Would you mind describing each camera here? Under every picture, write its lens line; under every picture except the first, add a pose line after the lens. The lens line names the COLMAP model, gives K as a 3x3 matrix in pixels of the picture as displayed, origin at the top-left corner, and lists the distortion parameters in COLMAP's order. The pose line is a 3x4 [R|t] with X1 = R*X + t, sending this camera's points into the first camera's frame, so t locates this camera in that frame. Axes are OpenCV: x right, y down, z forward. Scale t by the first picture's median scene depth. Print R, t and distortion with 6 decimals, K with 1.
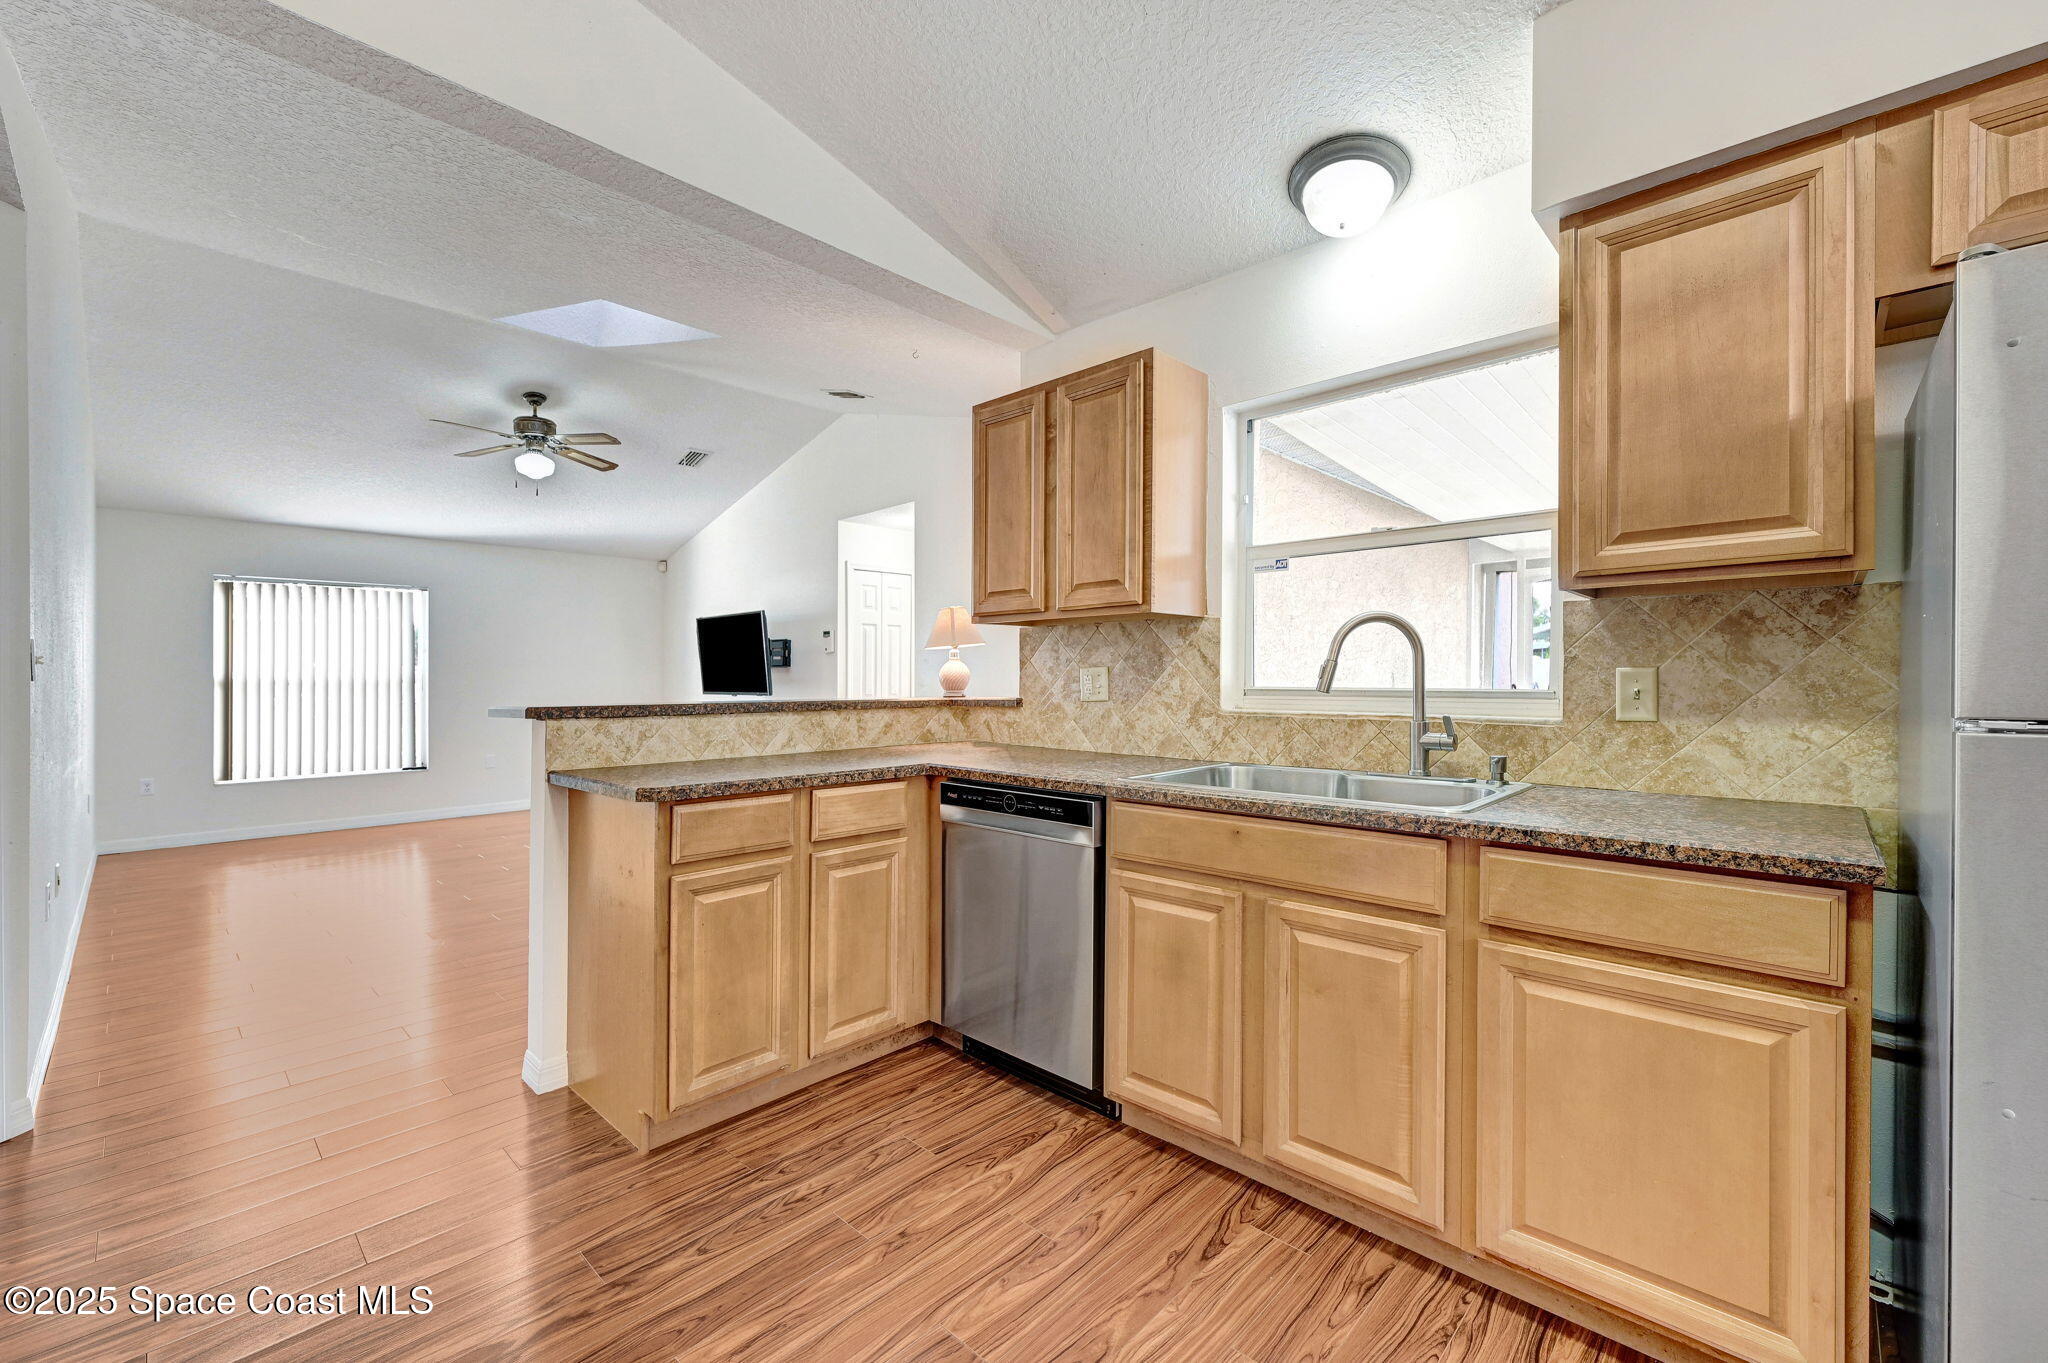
lens RADIAL K [[835.3, 0, 1036.7], [0, 835.3, 683.4], [0, 0, 1]] dist [-0.001032, -0.000130]
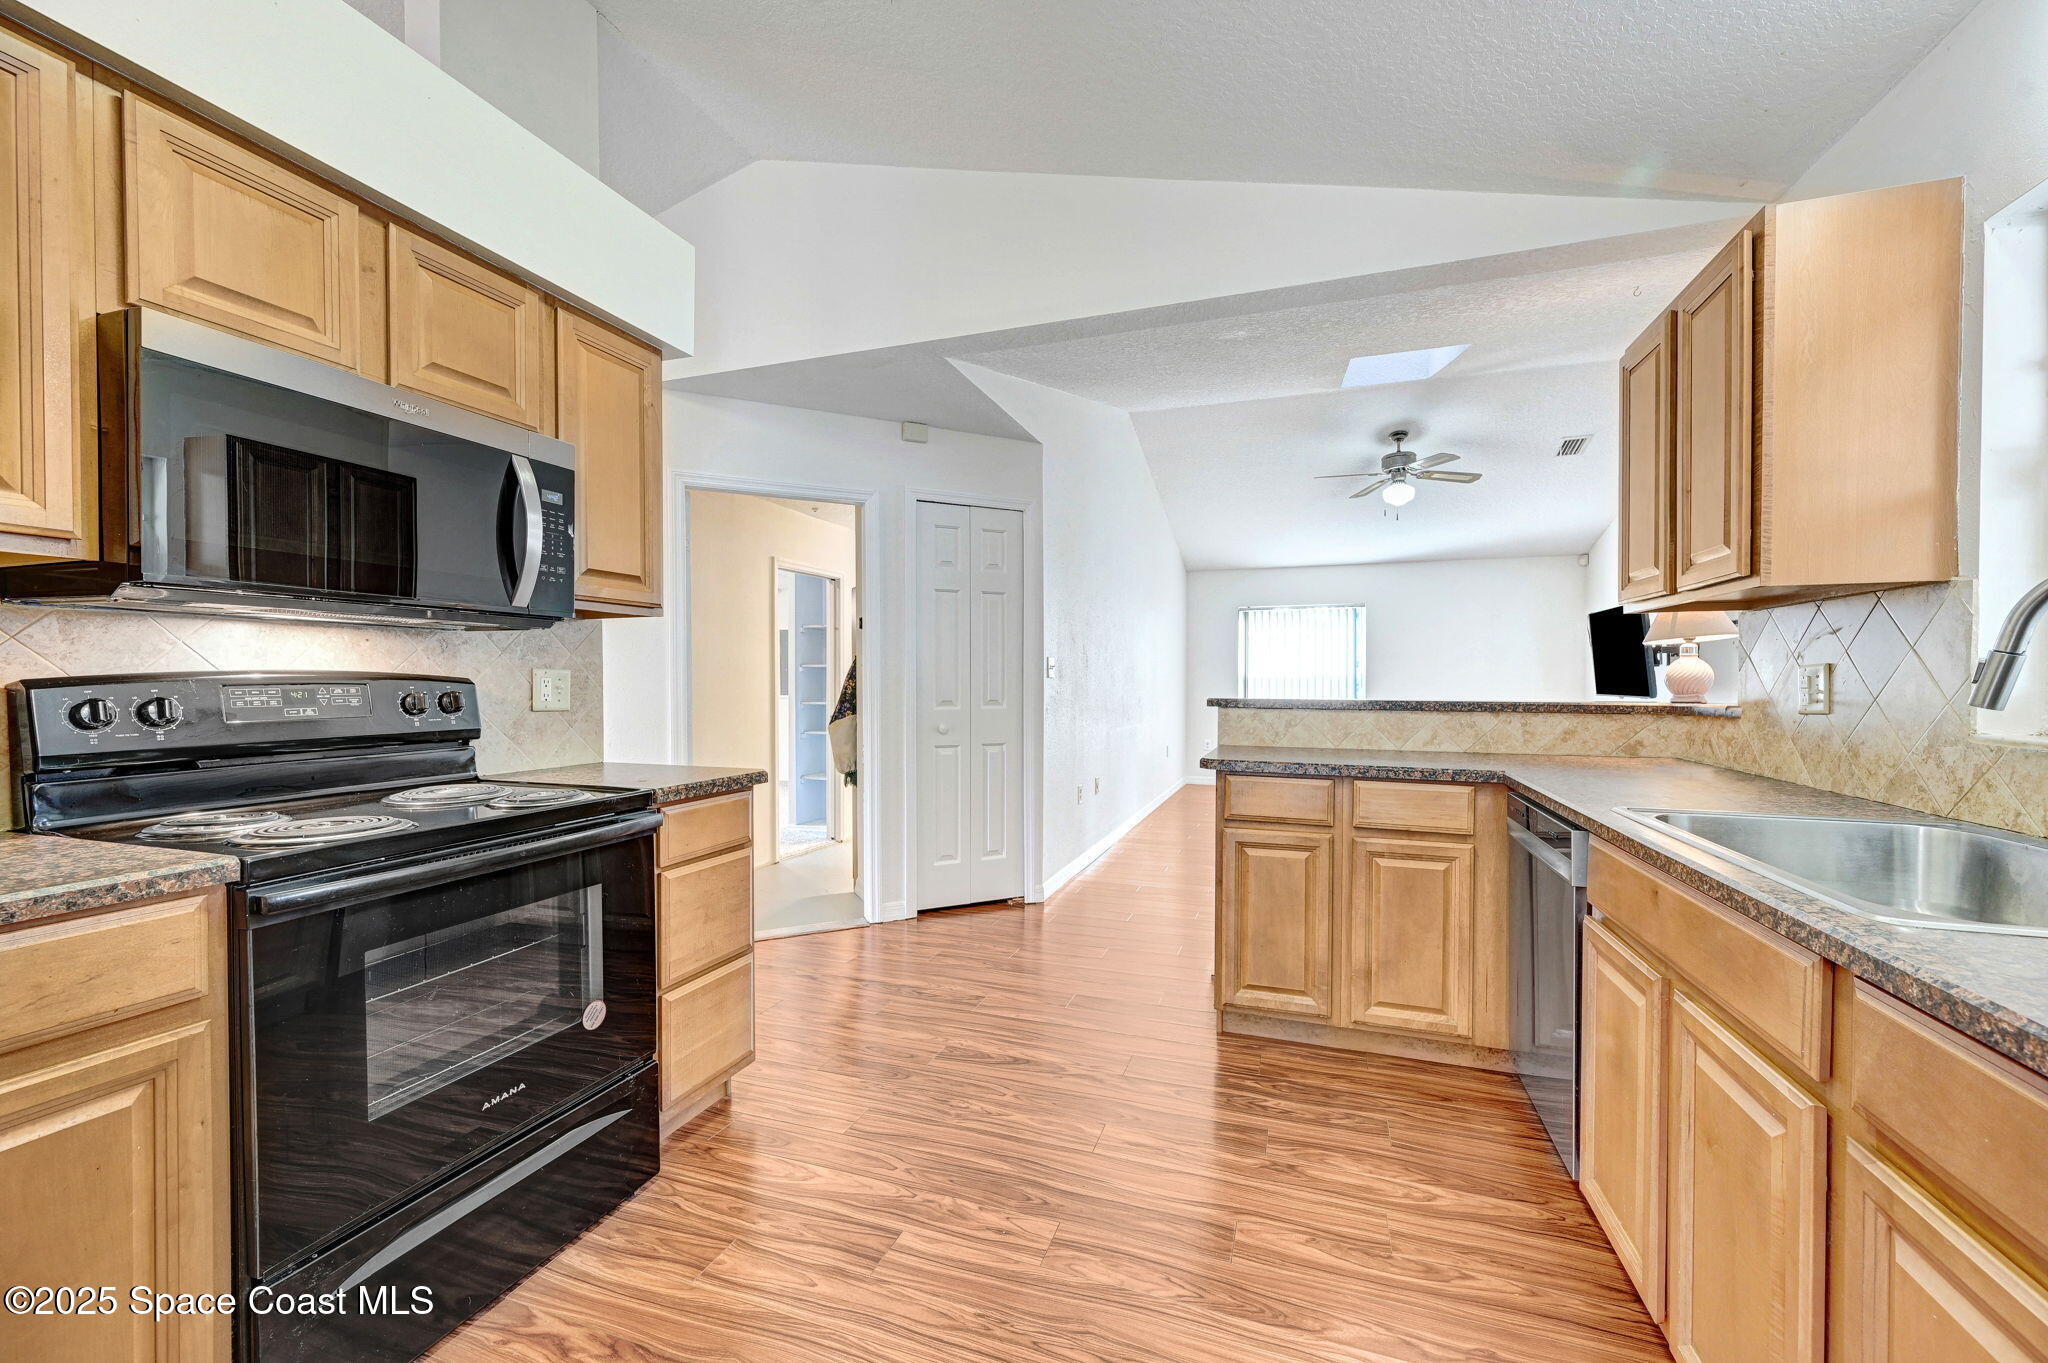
lens RADIAL K [[835.3, 0, 1040.3], [0, 835.3, 690.0], [0, 0, 1]] dist [-0.001032, -0.000130]
pose [[0.396888, 0.017014, -0.917709, 0.533637], [-0.008732, 0.999853, 0.014761, -0.003491], [0.917825, 0.002155, 0.396979, 0.166767]]
